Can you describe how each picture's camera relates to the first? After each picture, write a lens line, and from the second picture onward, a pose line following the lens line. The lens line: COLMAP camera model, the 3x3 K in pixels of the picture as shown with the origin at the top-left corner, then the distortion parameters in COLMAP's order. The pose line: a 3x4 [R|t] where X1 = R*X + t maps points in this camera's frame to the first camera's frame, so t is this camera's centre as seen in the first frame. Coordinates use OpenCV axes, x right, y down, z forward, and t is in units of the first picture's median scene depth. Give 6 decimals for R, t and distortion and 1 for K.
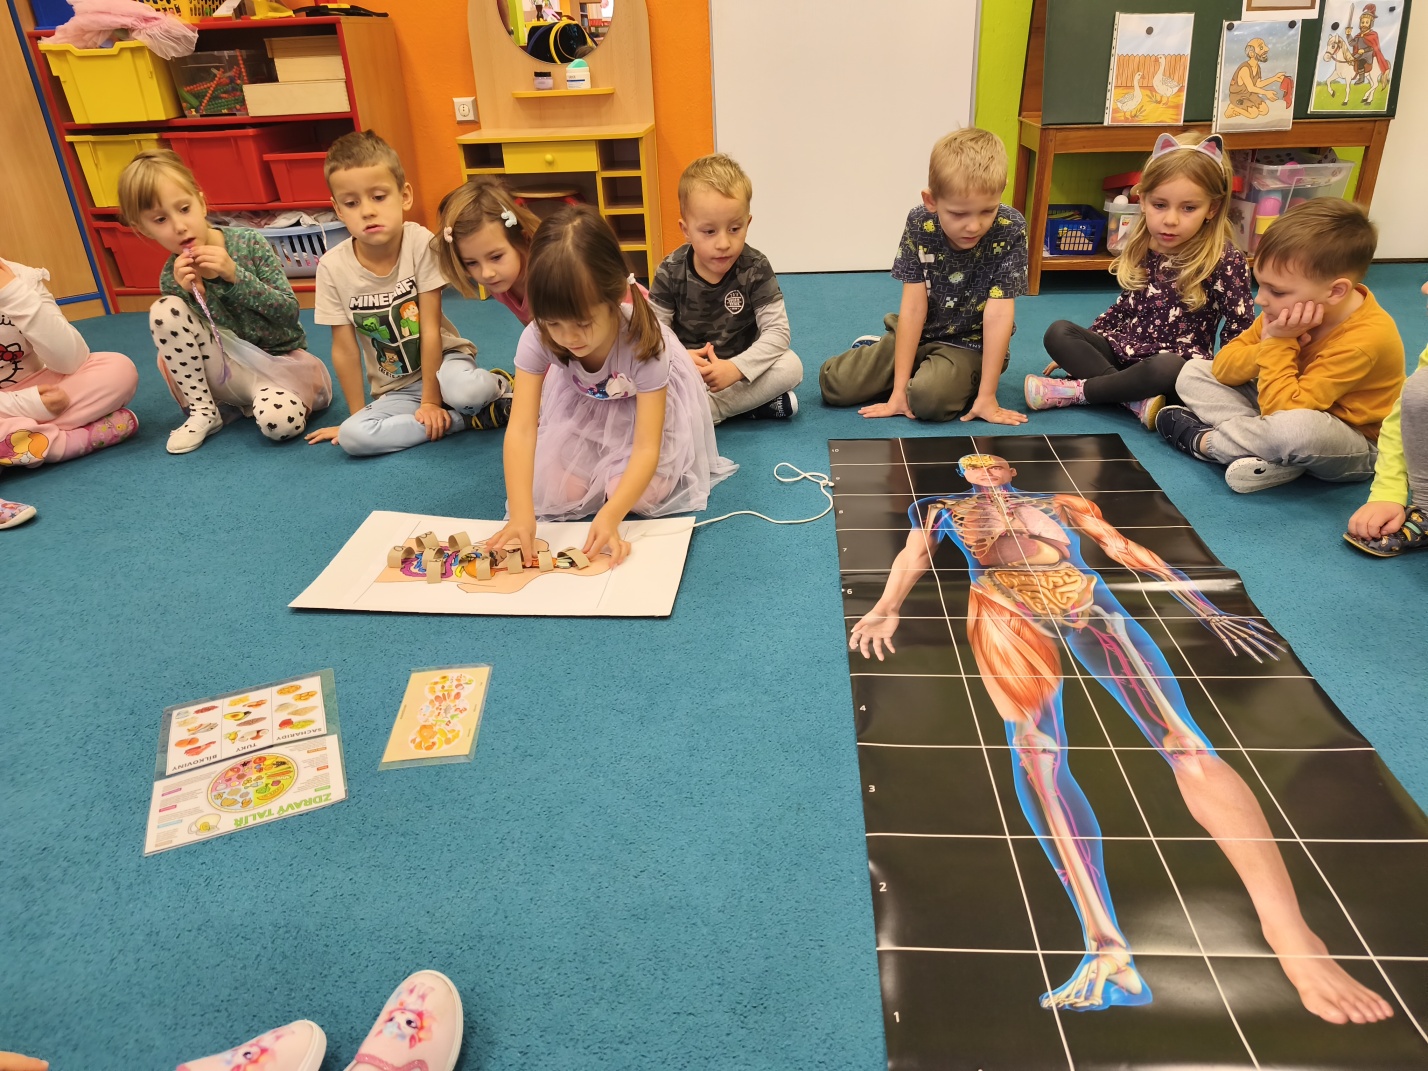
lens RADIAL K [[1053.8, 0, 736.7], [0, 1053.8, 569.4], [0, 0, 1]] dist [-0.001483, 0.002988]
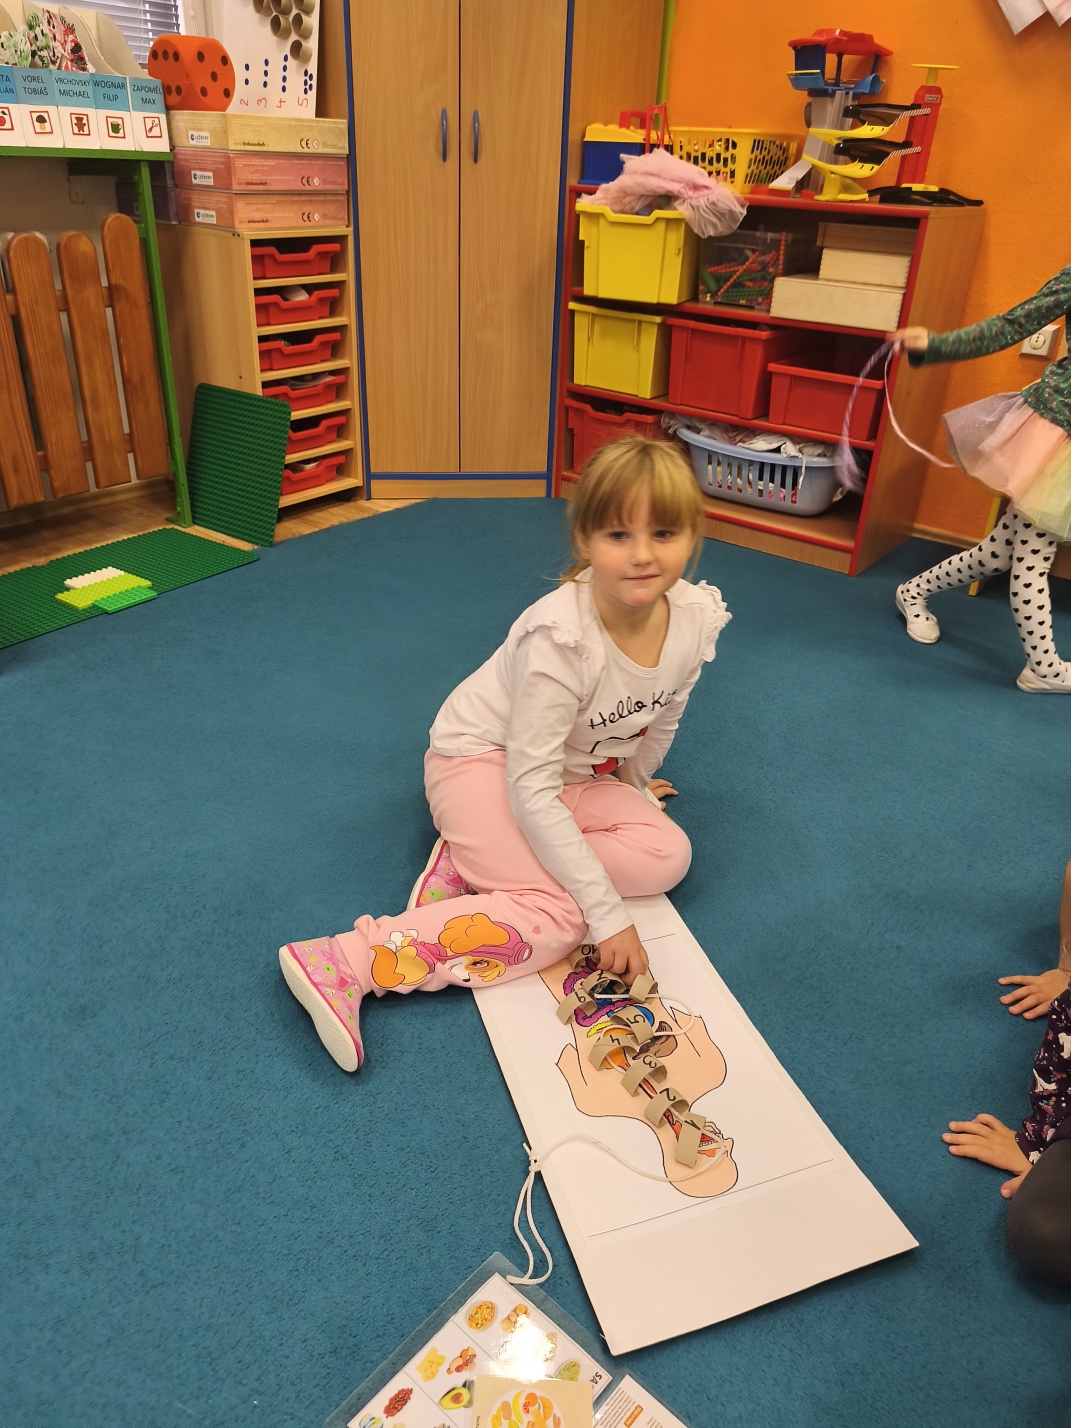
lens RADIAL K [[984.1, 0, 535.5], [0, 984.1, 714.0], [0, 0, 1]] dist [-0.002346, -0.003015]
pose [[0.833925, 0.338198, -0.436108, -0.182144], [-0.314162, 0.940607, 0.128693, -0.186097], [0.453730, 0.029688, 0.890645, 0.257267]]
